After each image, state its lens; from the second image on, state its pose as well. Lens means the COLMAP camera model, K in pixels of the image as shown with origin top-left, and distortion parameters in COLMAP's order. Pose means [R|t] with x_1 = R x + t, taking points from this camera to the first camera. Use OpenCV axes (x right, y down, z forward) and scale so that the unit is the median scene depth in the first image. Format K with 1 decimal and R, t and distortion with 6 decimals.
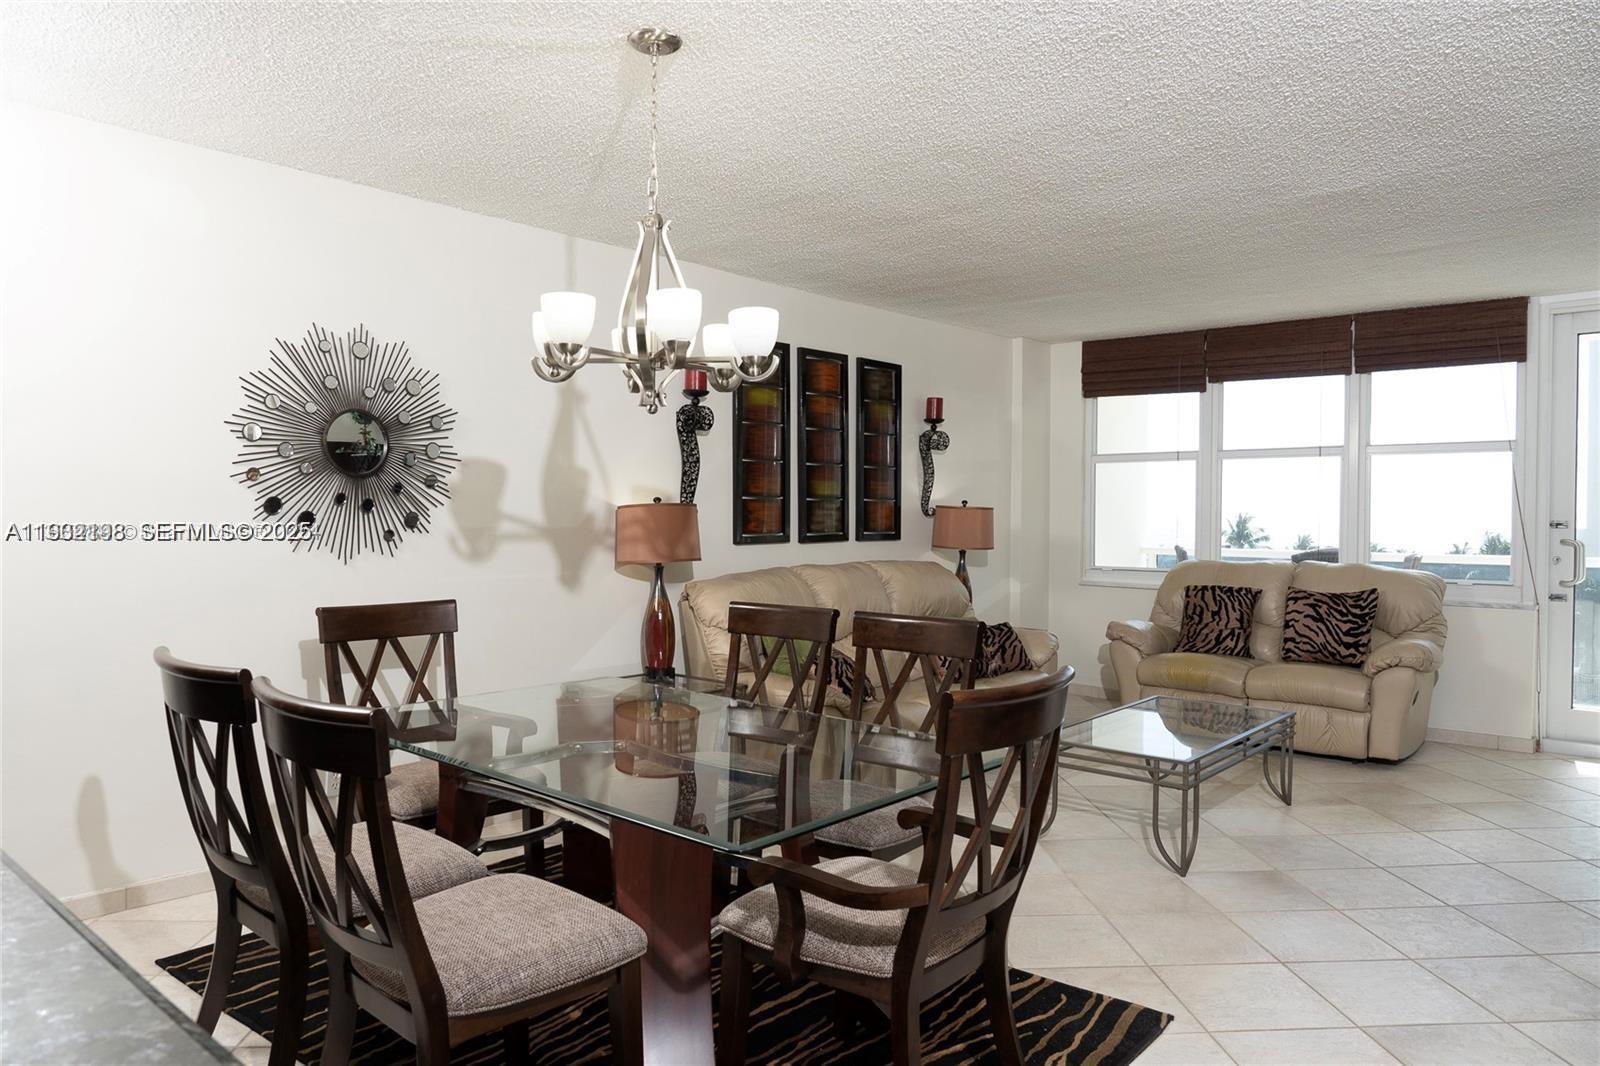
lens RADIAL K [[1072.7, 0, 807.3], [0, 1072.7, 533.7], [0, 0, 1]] dist [-0.020307, 0.006604]
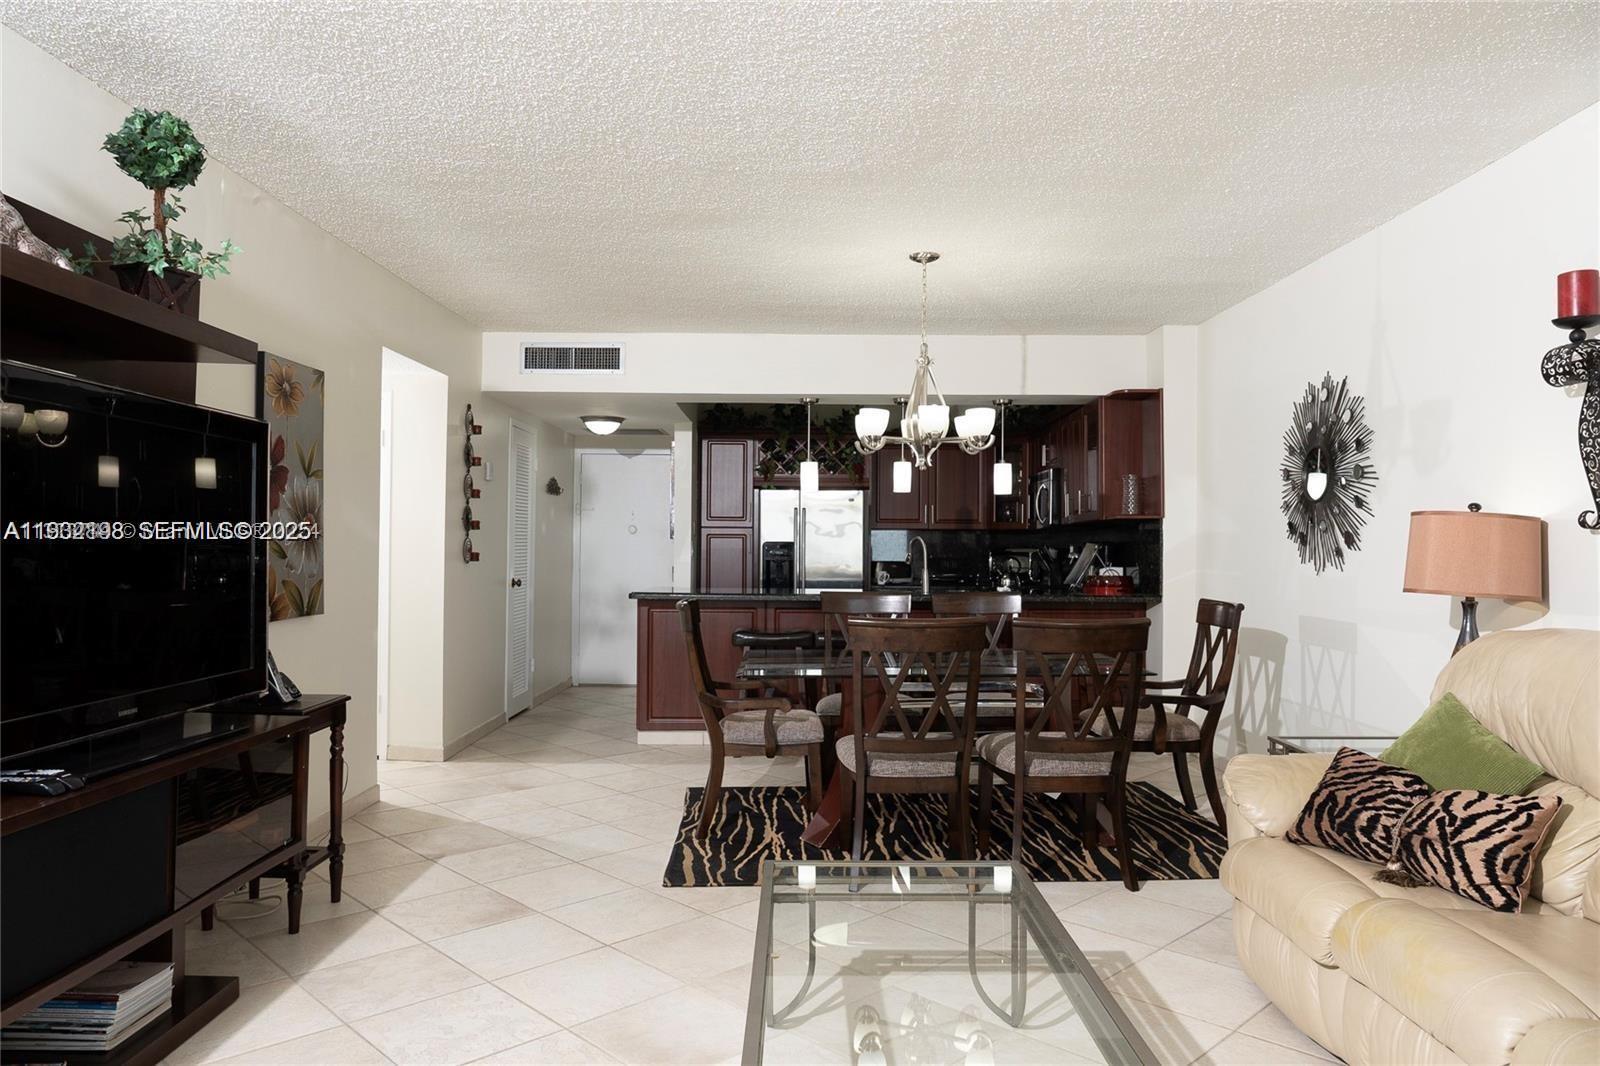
lens RADIAL K [[1072.7, 0, 802.2], [0, 1072.7, 538.5], [0, 0, 1]] dist [-0.020307, 0.006604]
pose [[-0.753208, -0.013920, -0.657635, 0.644008], [-0.022365, 0.999740, 0.004455, -0.004239], [0.657402, 0.018063, -0.753323, 1.232580]]
